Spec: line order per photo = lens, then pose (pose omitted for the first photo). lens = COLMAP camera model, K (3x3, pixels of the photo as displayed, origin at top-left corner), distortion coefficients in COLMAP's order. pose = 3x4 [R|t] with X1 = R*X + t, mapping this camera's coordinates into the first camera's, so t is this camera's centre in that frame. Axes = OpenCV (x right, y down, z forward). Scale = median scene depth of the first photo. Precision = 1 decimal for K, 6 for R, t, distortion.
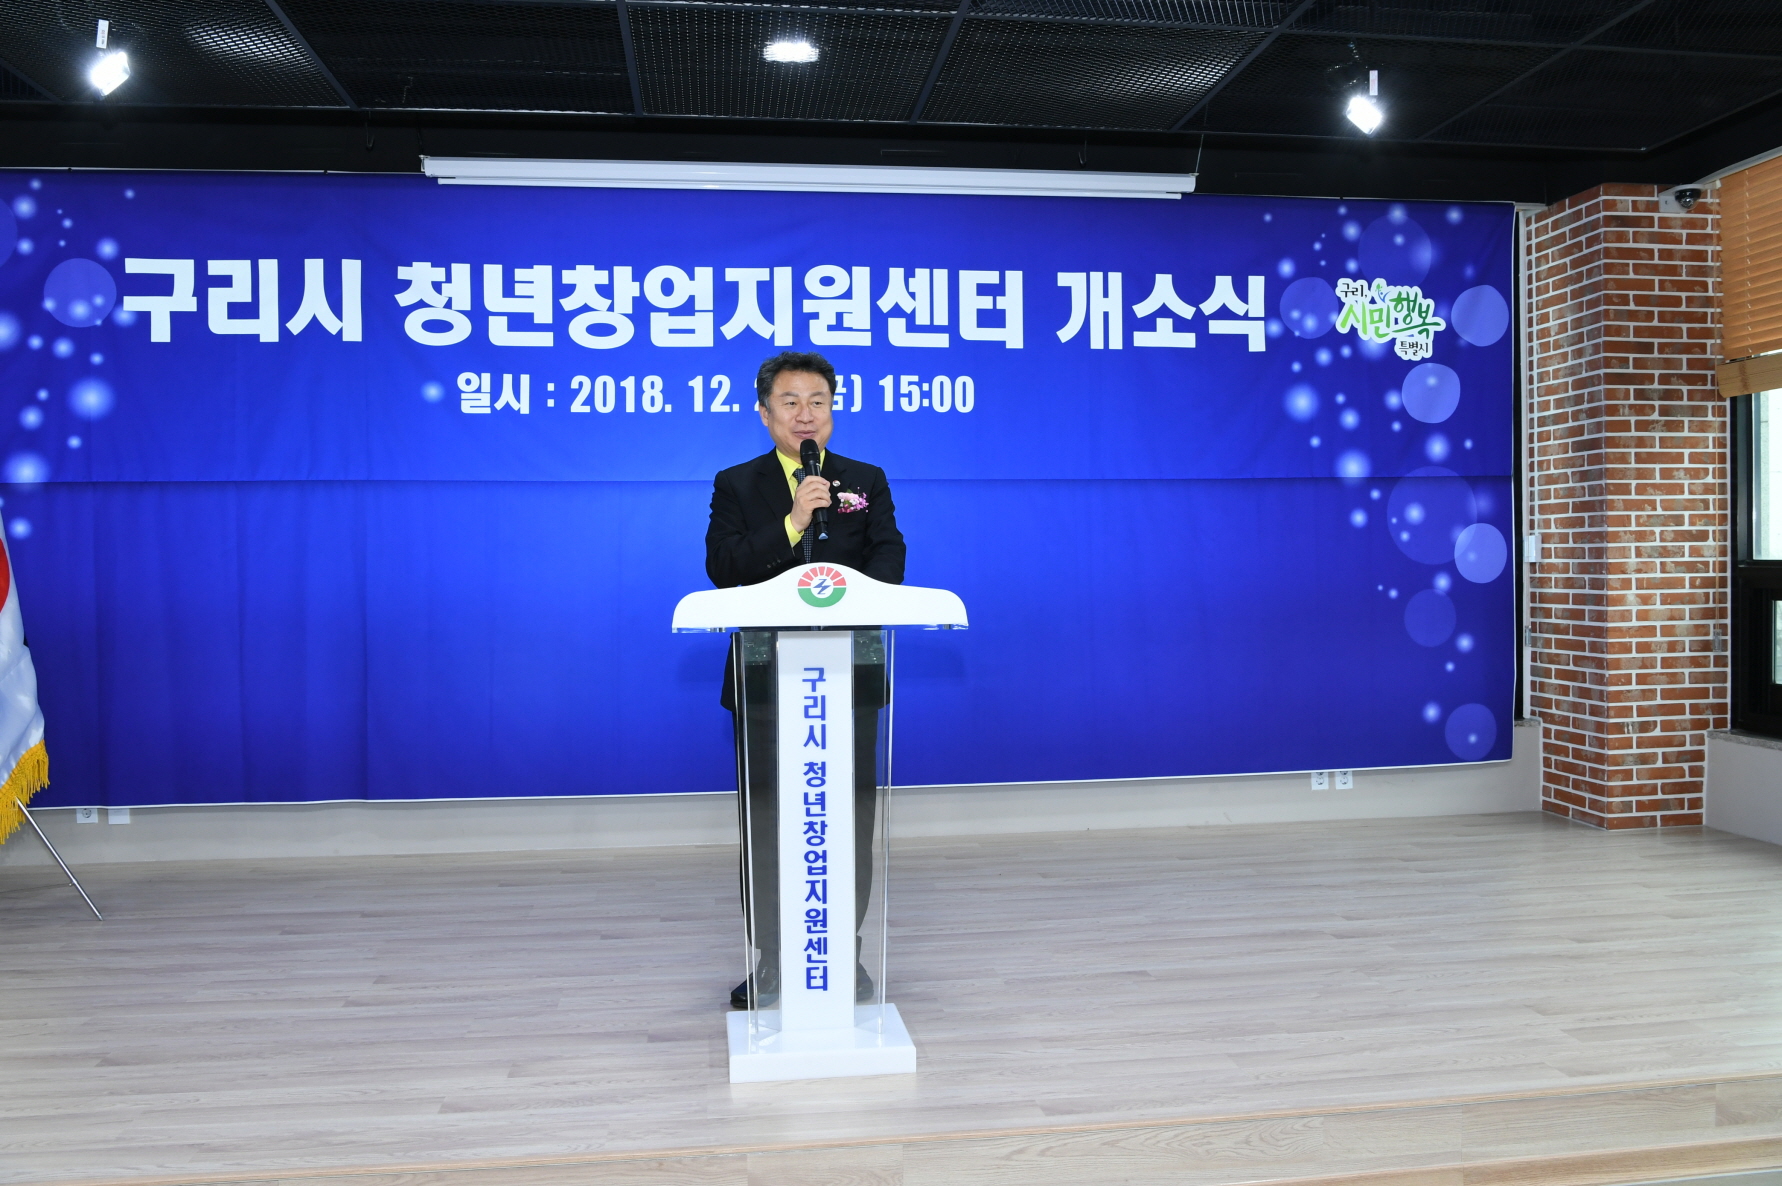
lens RADIAL K [[1376.9, 0, 891.5], [0, 1376.9, 580.0], [0, 0, 1]] dist [-0.058447, 0.027666]
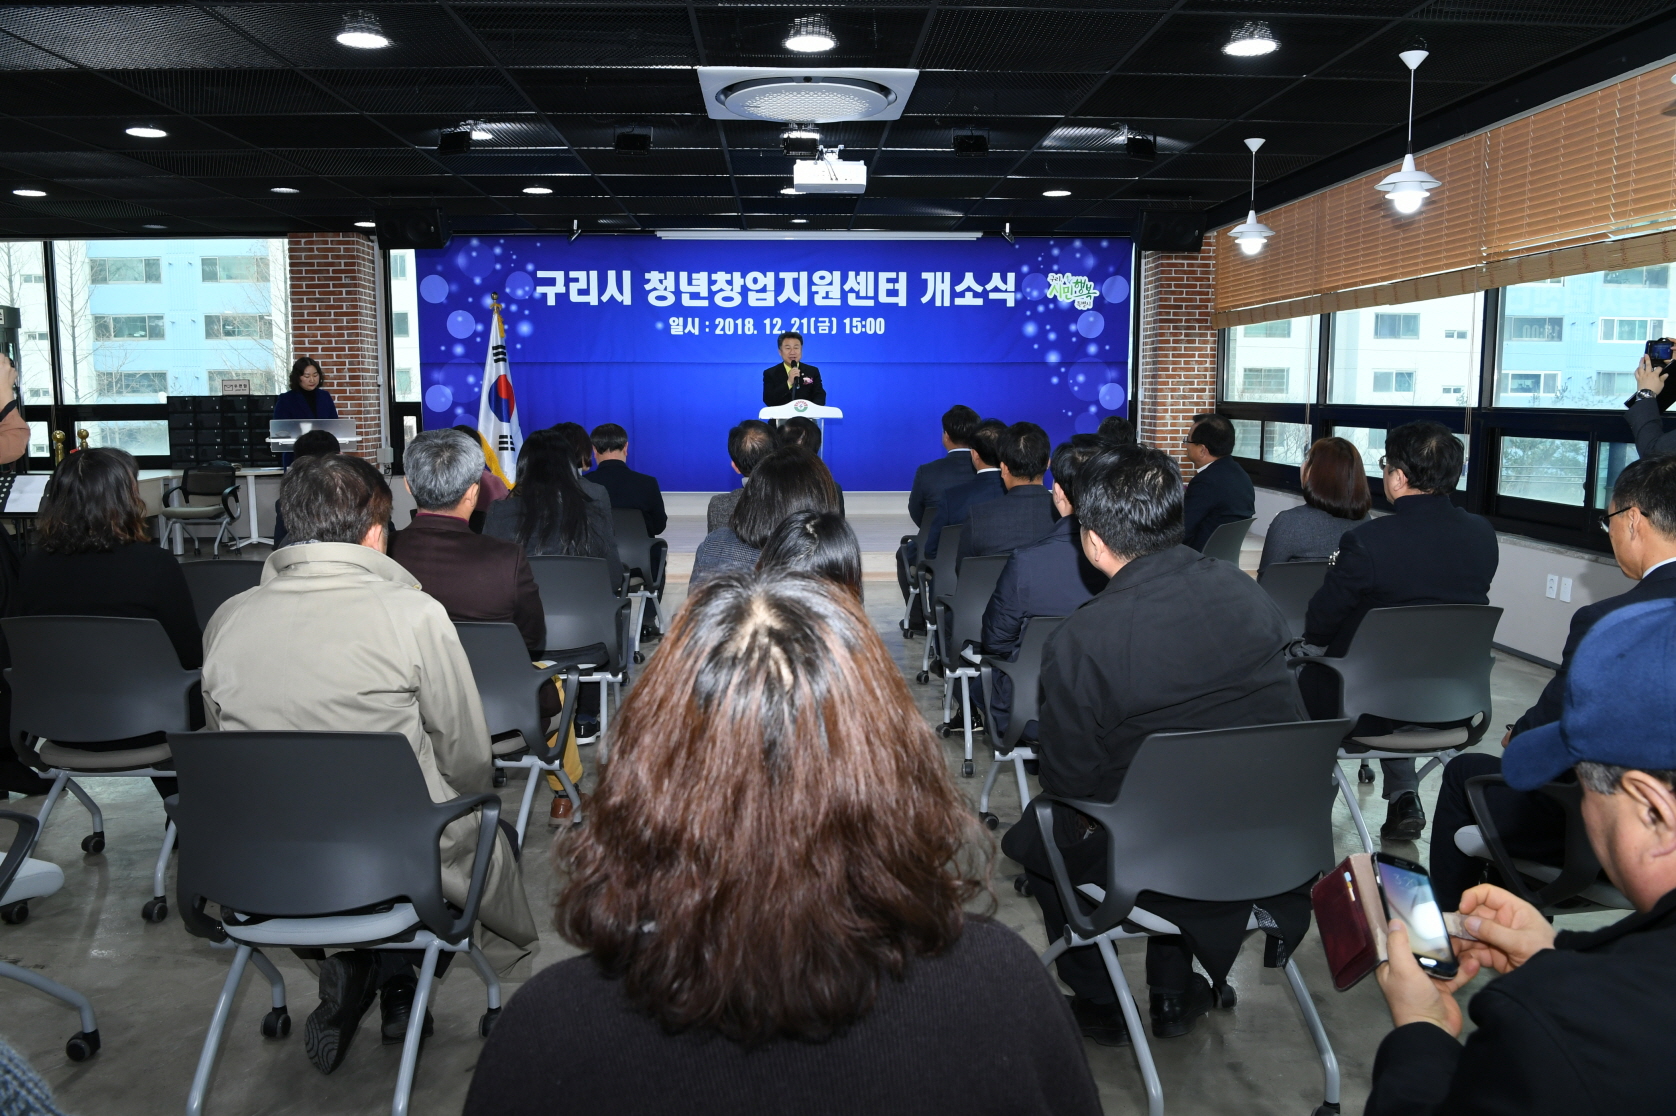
lens RADIAL K [[1236.6, 0, 837.4], [0, 1236.6, 555.7], [0, 0, 1]] dist [-0.064155, 0.022036]
pose [[0.996069, 0.021907, -0.085830, 0.171470], [-0.011398, 0.992579, 0.121069, 0.000410], [0.087846, -0.119615, 0.988926, -1.150659]]
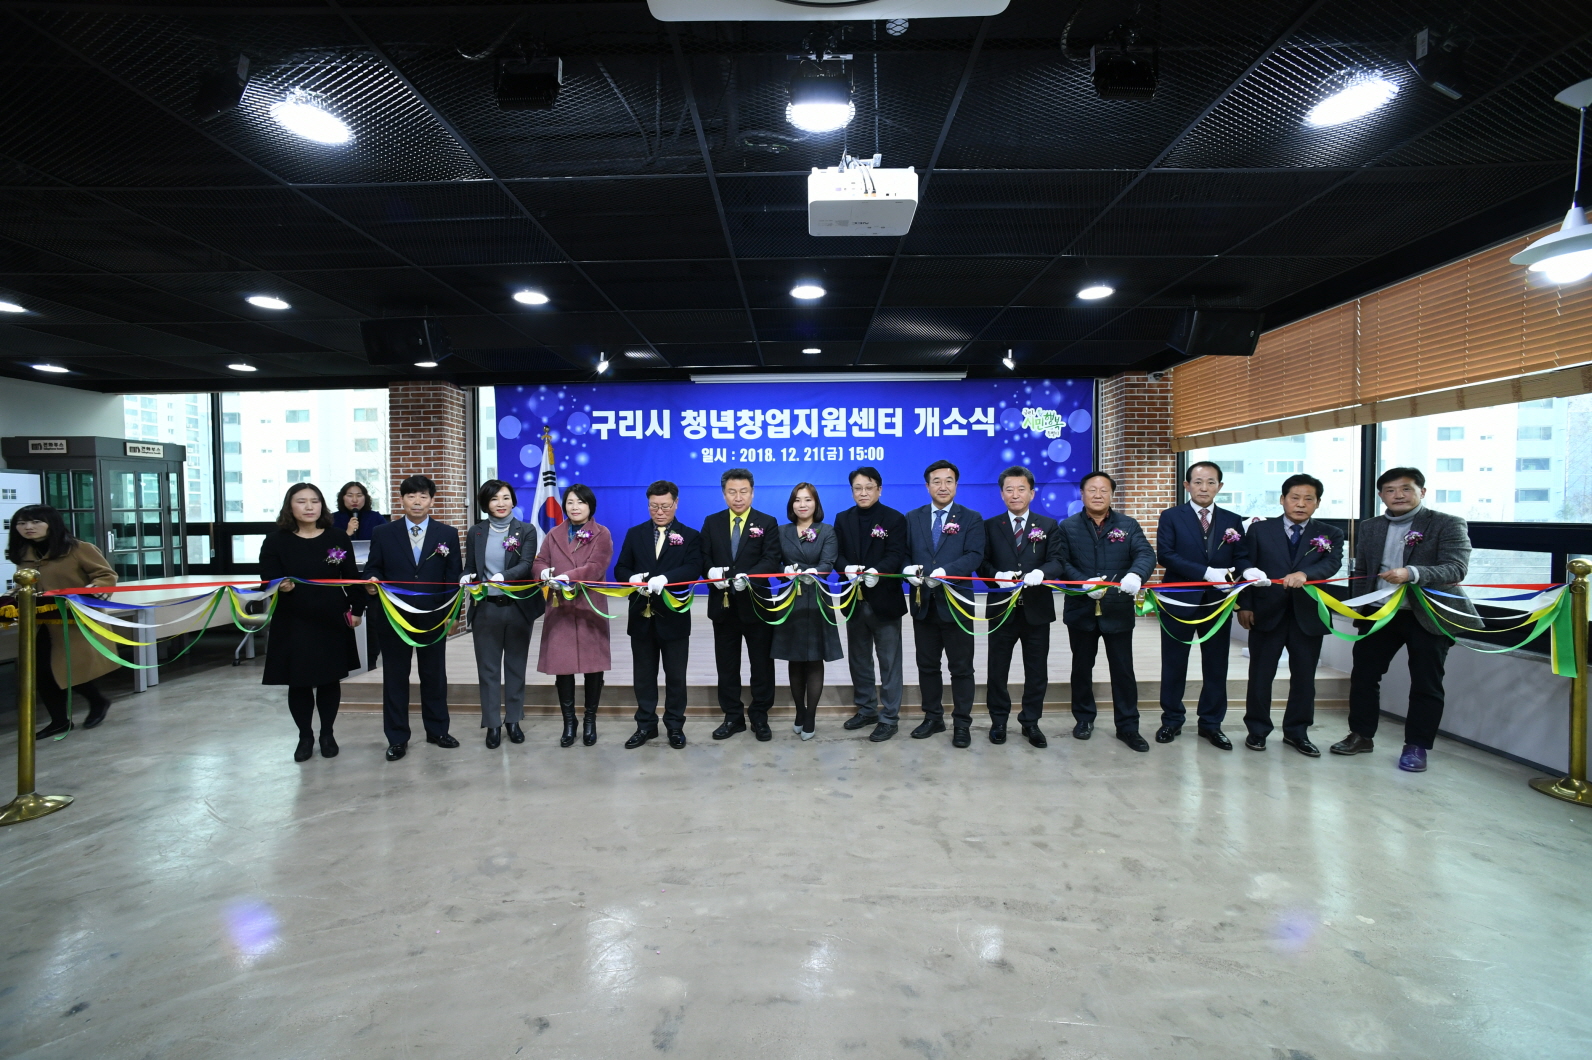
lens RADIAL K [[636.6, 0, 791.5], [0, 636.6, 527.5], [0, 0, 1]] dist [-0.059066, 0.004012]
pose [[0.989540, 0.007460, -0.144063, 0.062885], [-0.004321, 0.999747, 0.022090, -0.014072], [0.144192, -0.021237, 0.989322, -0.295170]]
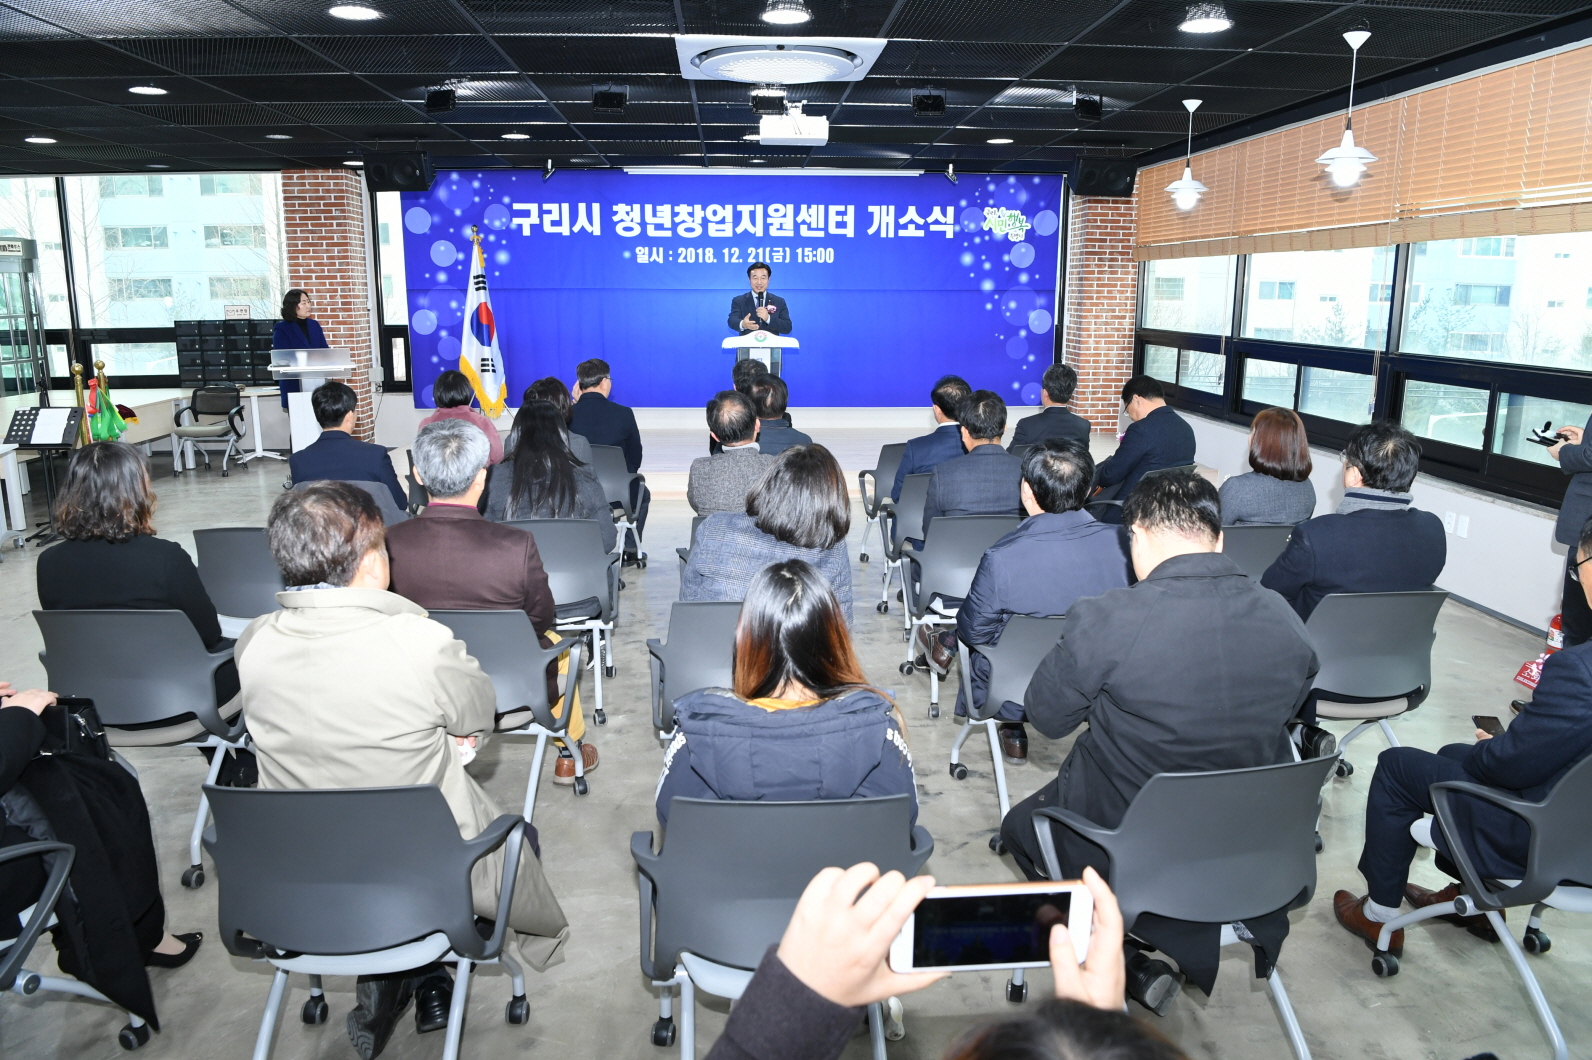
lens RADIAL K [[1096.5, 0, 794.1], [0, 1096.5, 532.7], [0, 0, 1]] dist [-0.074536, 0.016147]
pose [[0.997301, 0.029724, -0.067139, 0.139718], [-0.015334, 0.978545, 0.205460, -0.046757], [0.071806, -0.203876, 0.976360, -1.103115]]
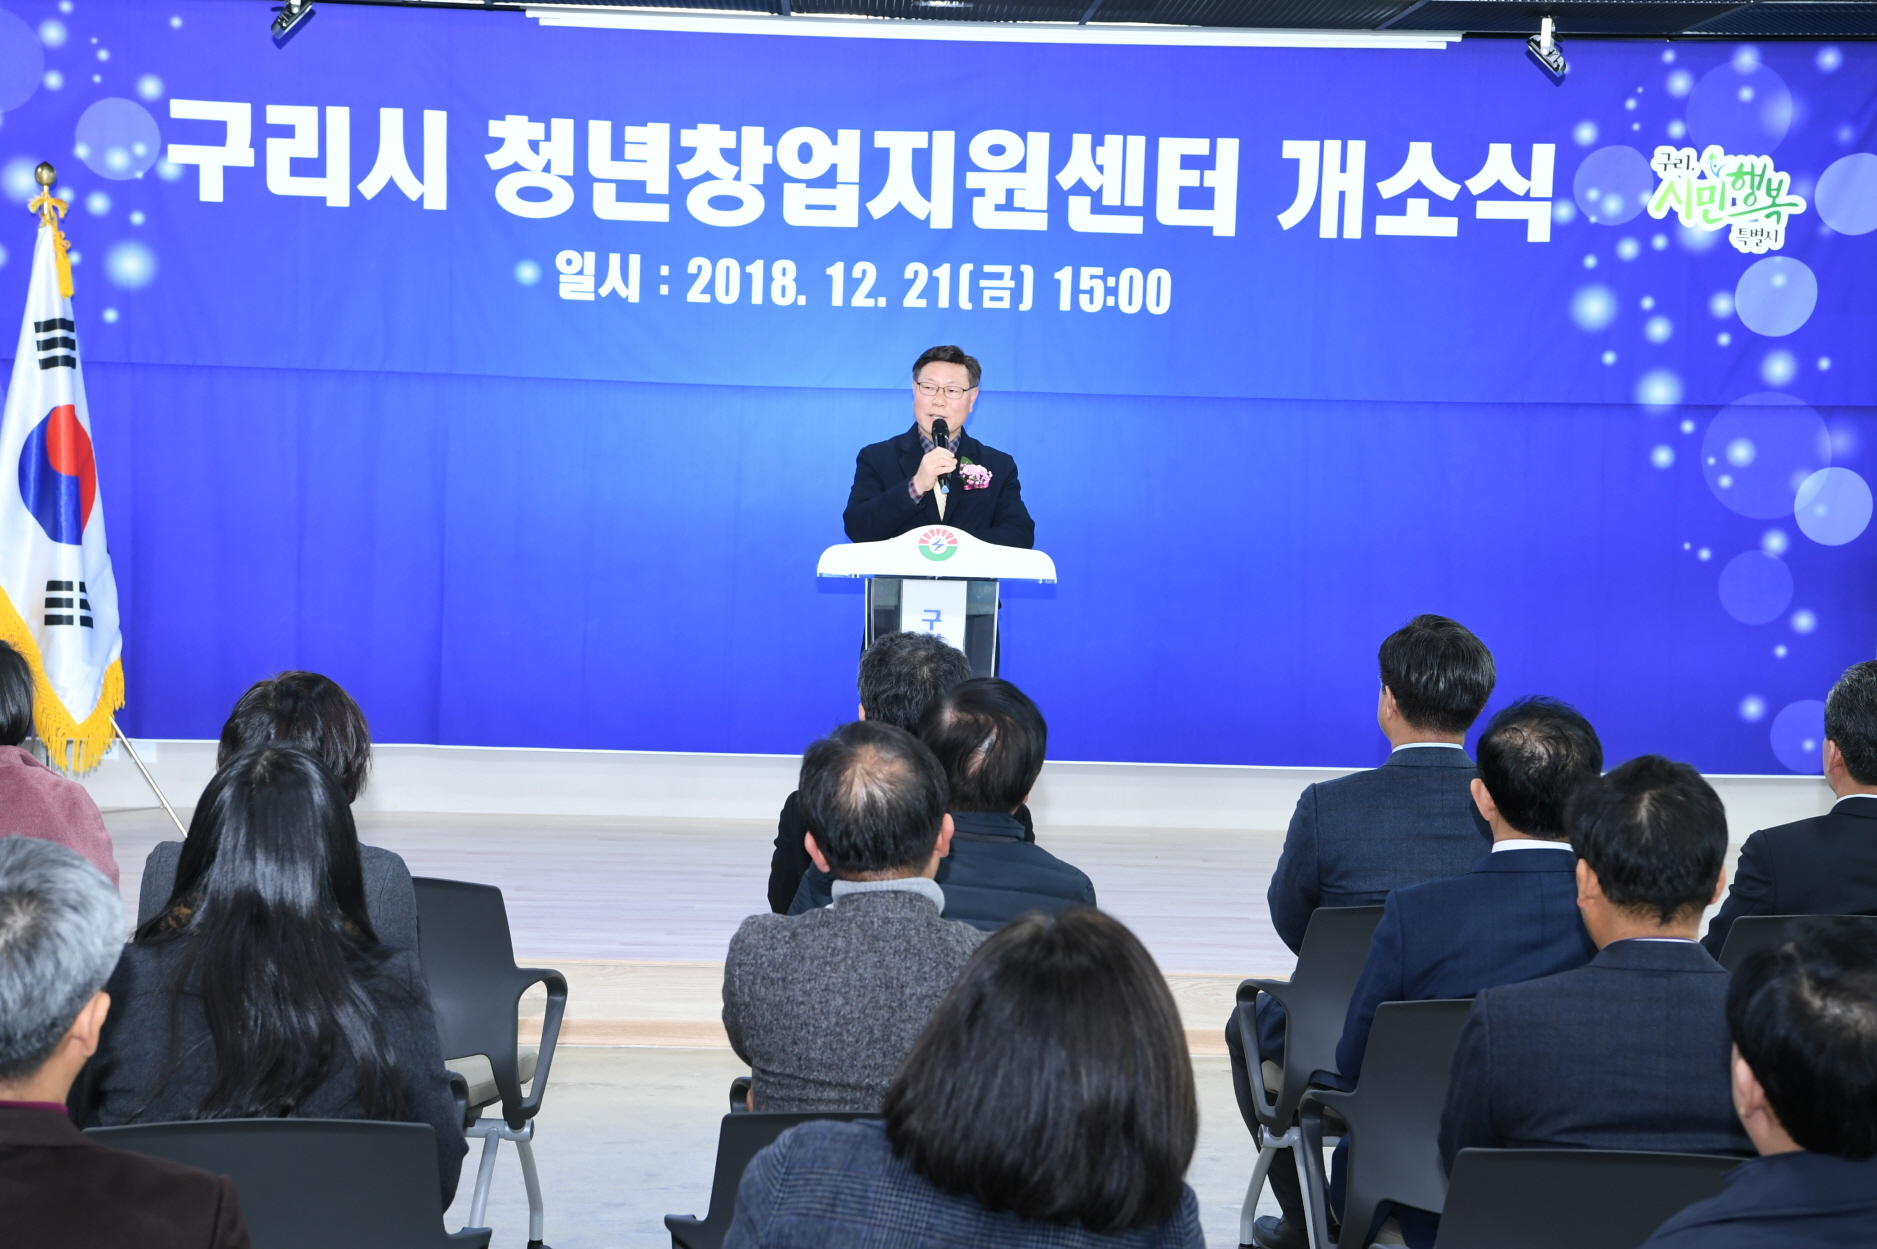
lens RADIAL K [[3555.5, 0, 935.8], [0, 3555.5, 625.6], [0, 0, 1]] dist [0.315589, 0.000000]
pose [[0.994215, 0.044654, -0.097684, 0.139375], [-0.038652, 0.997296, 0.062503, -0.064777], [0.100211, -0.058366, 0.993253, -1.155775]]
